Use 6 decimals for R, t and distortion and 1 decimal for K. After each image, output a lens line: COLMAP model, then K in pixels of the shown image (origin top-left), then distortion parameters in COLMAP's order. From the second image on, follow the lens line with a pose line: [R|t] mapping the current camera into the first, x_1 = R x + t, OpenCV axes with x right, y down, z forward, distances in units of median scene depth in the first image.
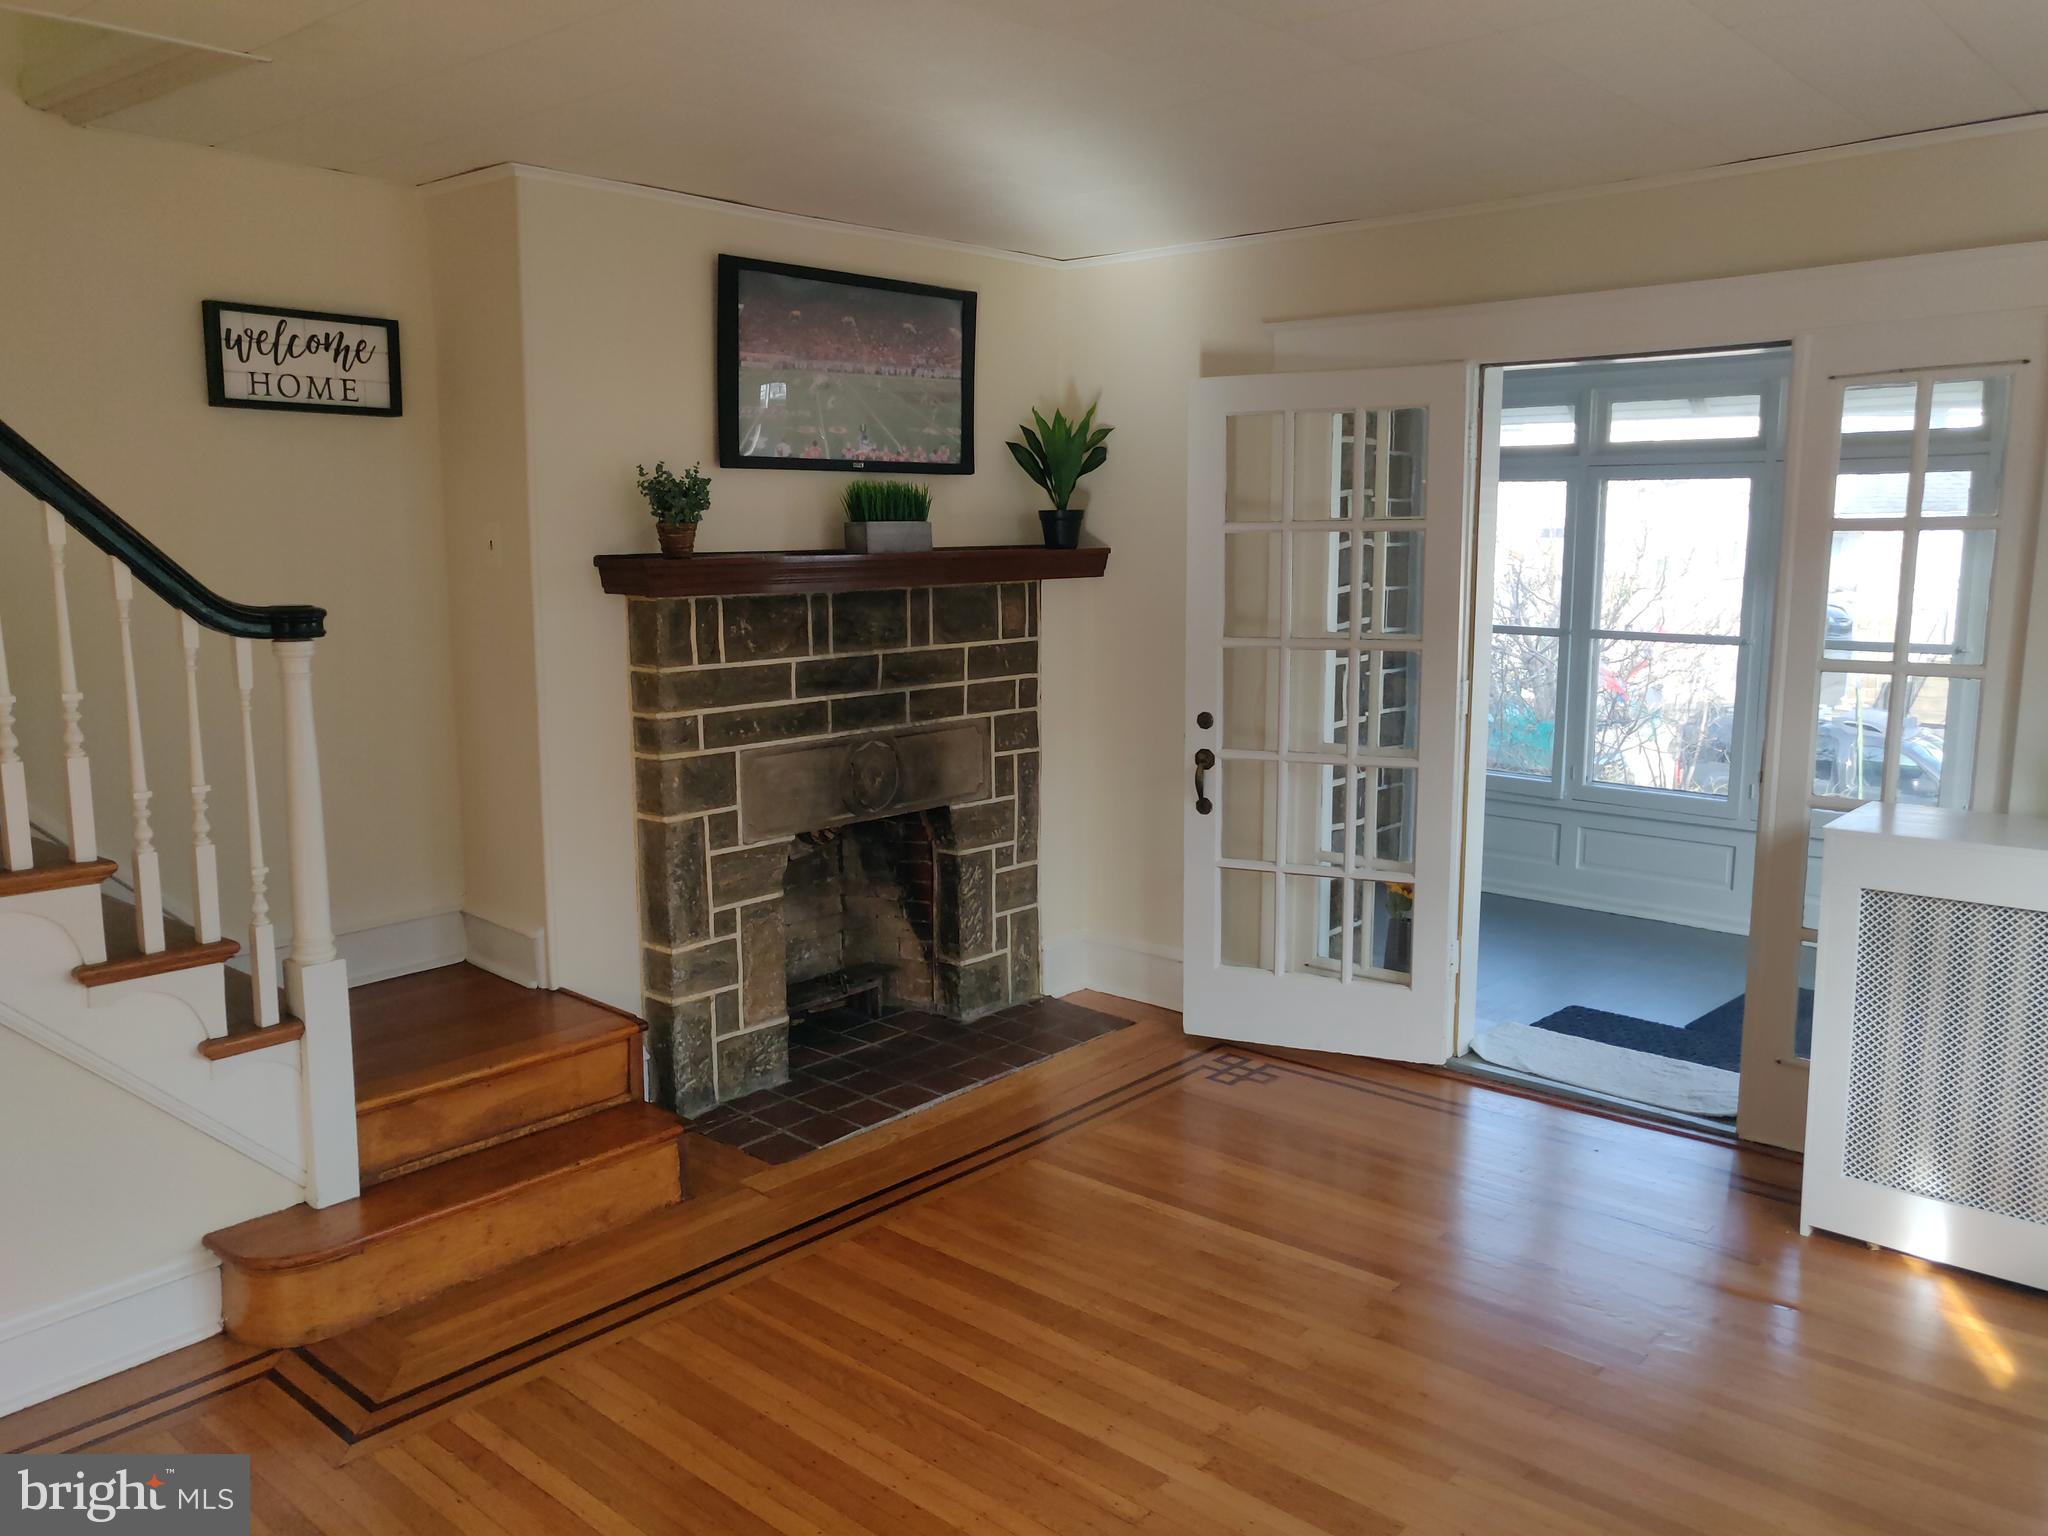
lens RADIAL K [[1574.9, 0, 1008.2], [0, 1574.9, 761.3], [0, 0, 1]] dist [-0.006709, 0.063707]
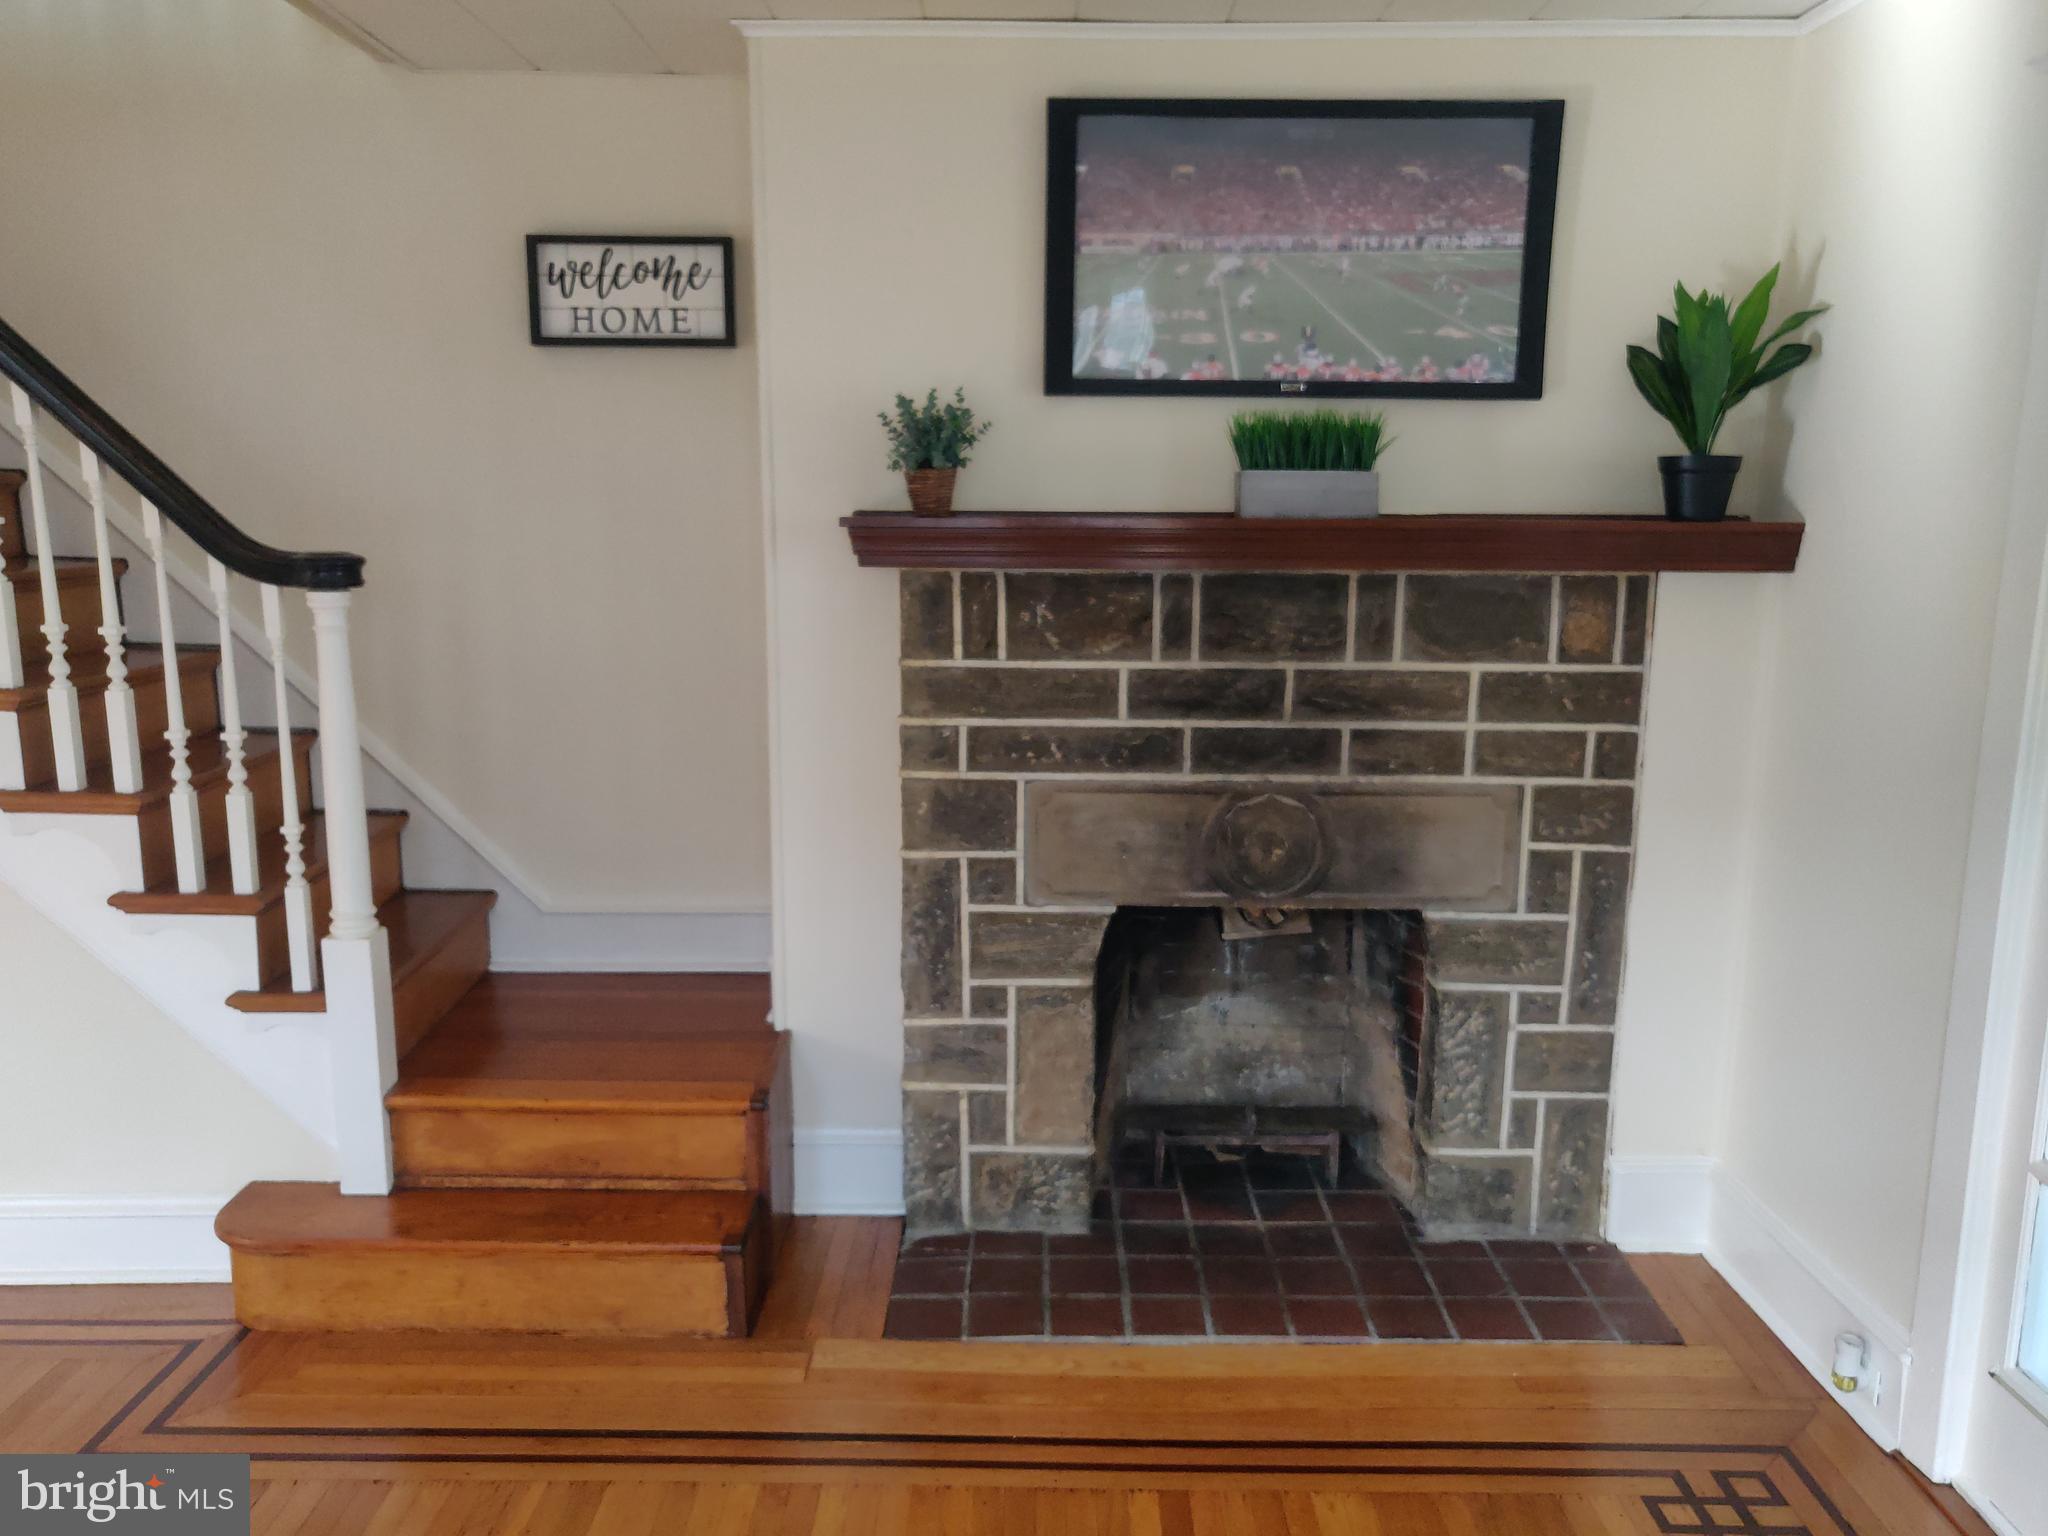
lens RADIAL K [[1592.0, 0, 1024.0], [0, 1592.0, 768.0], [0, 0, 1]] dist [0.000342, -0.006433]
pose [[0.663546, 0.139141, -0.735083, 0.364801], [-0.123225, 0.989460, 0.076058, -0.066550], [0.737918, 0.040112, 0.673697, 0.475640]]
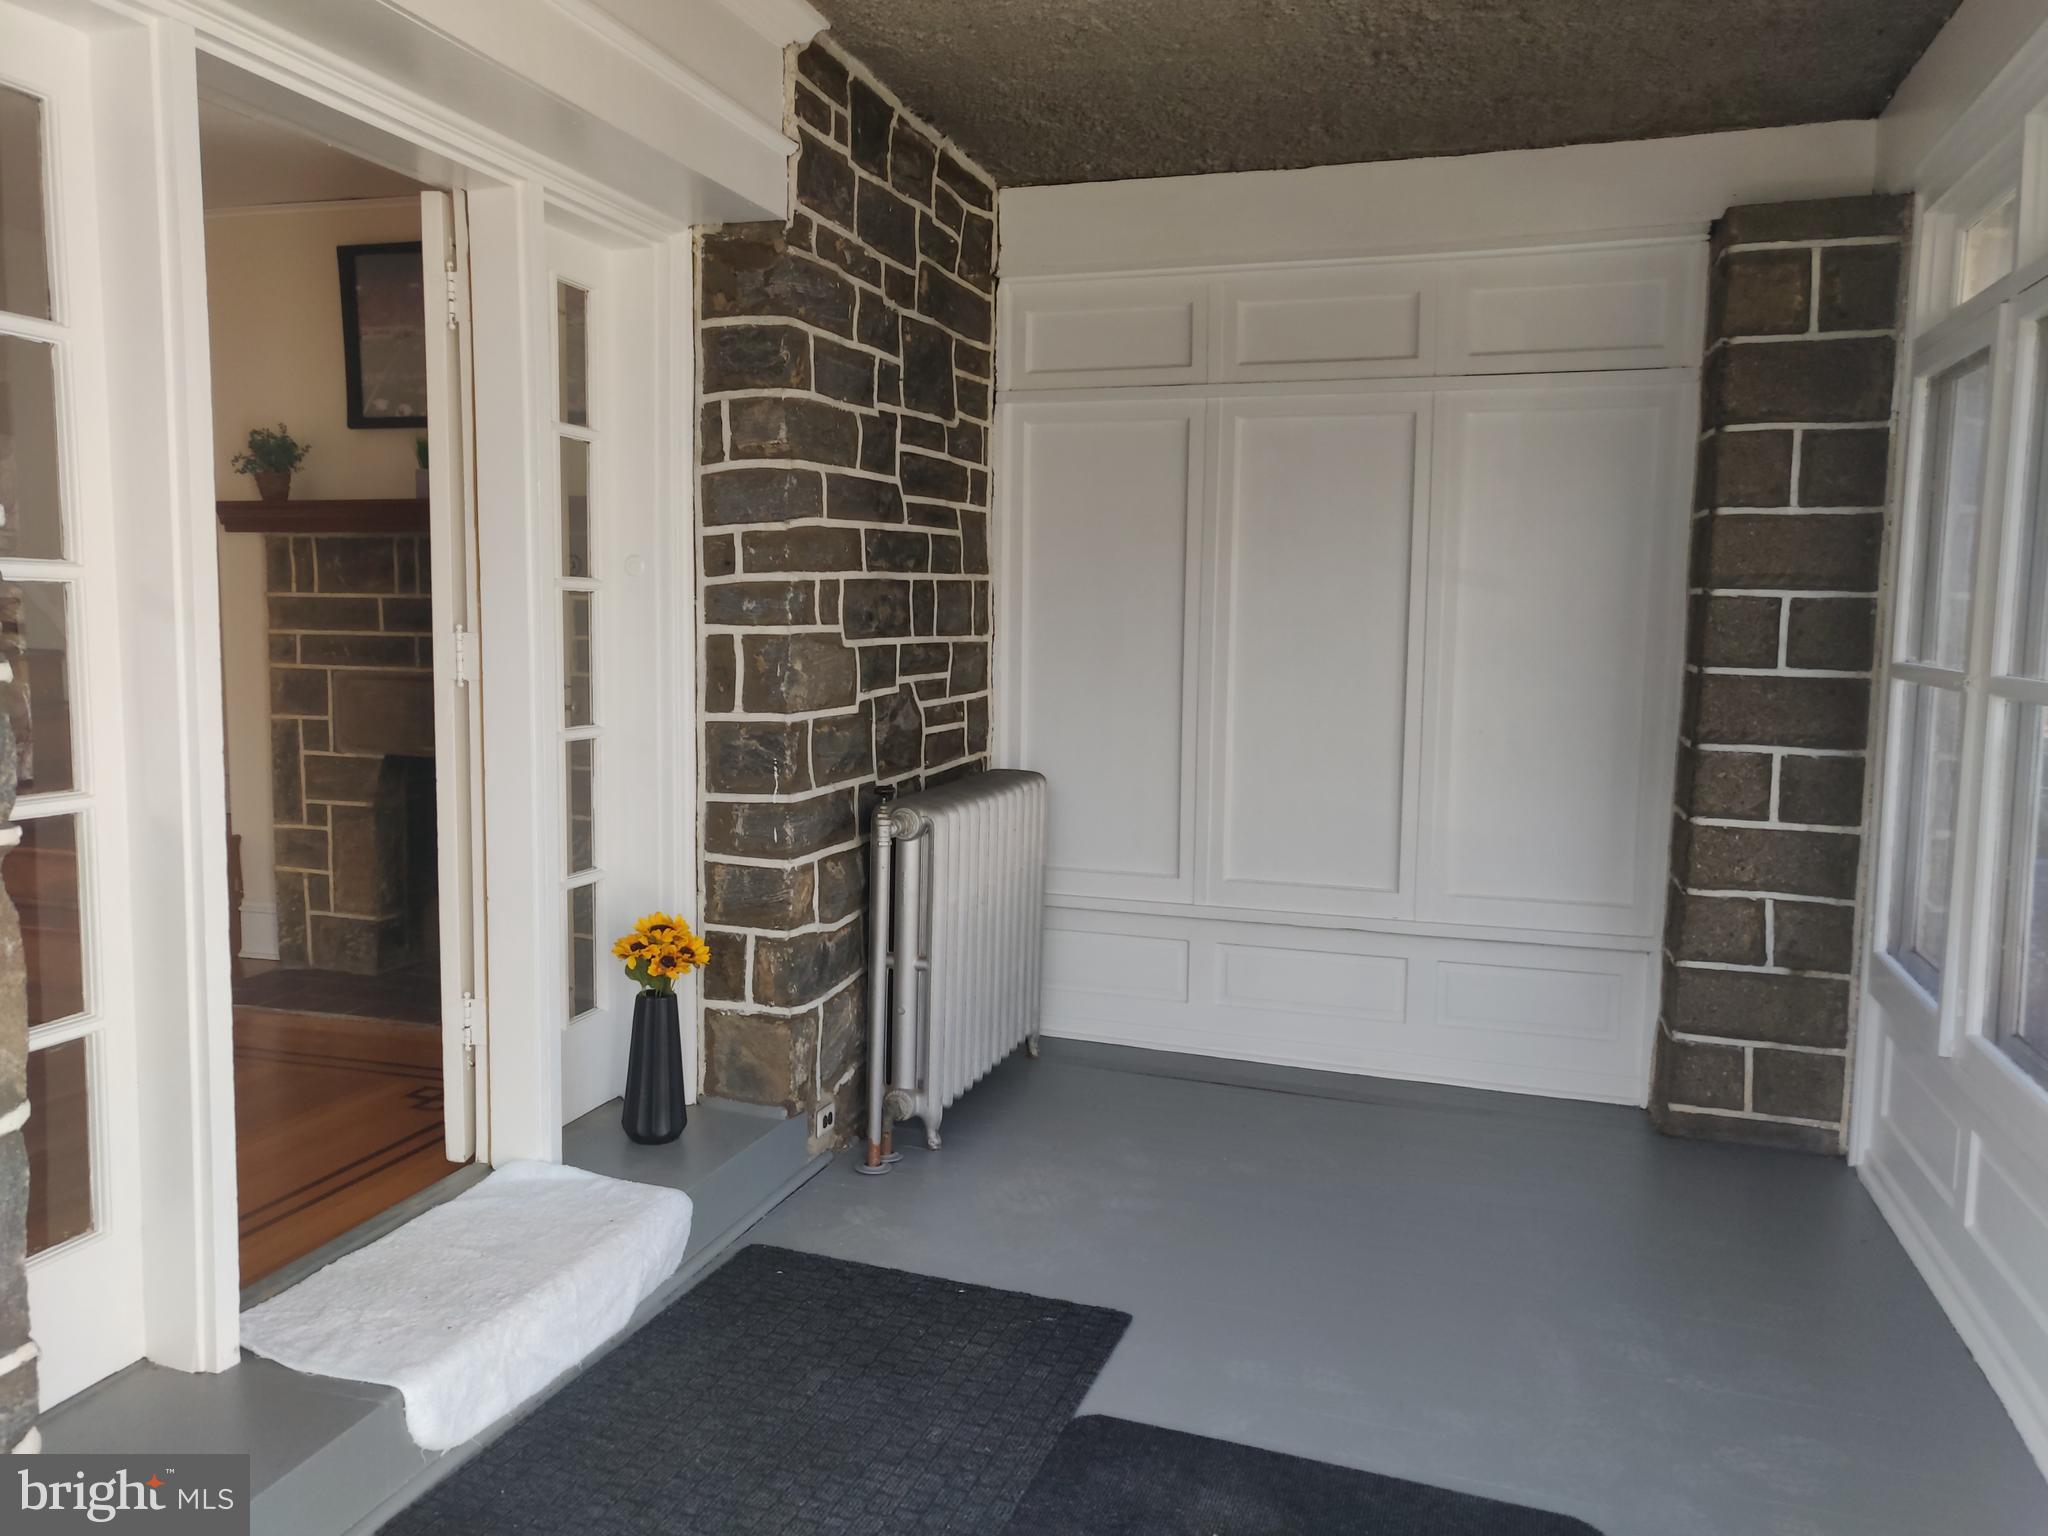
lens RADIAL K [[1525.7, 0, 1024.0], [0, 1525.7, 768.0], [0, 0, 1]] dist [0.001561, 0.000665]
pose [[0.419182, 0.103446, -0.901990, 1.029548], [-0.151773, 0.987492, 0.042719, -0.058674], [0.895127, 0.118991, 0.429639, 0.944921]]
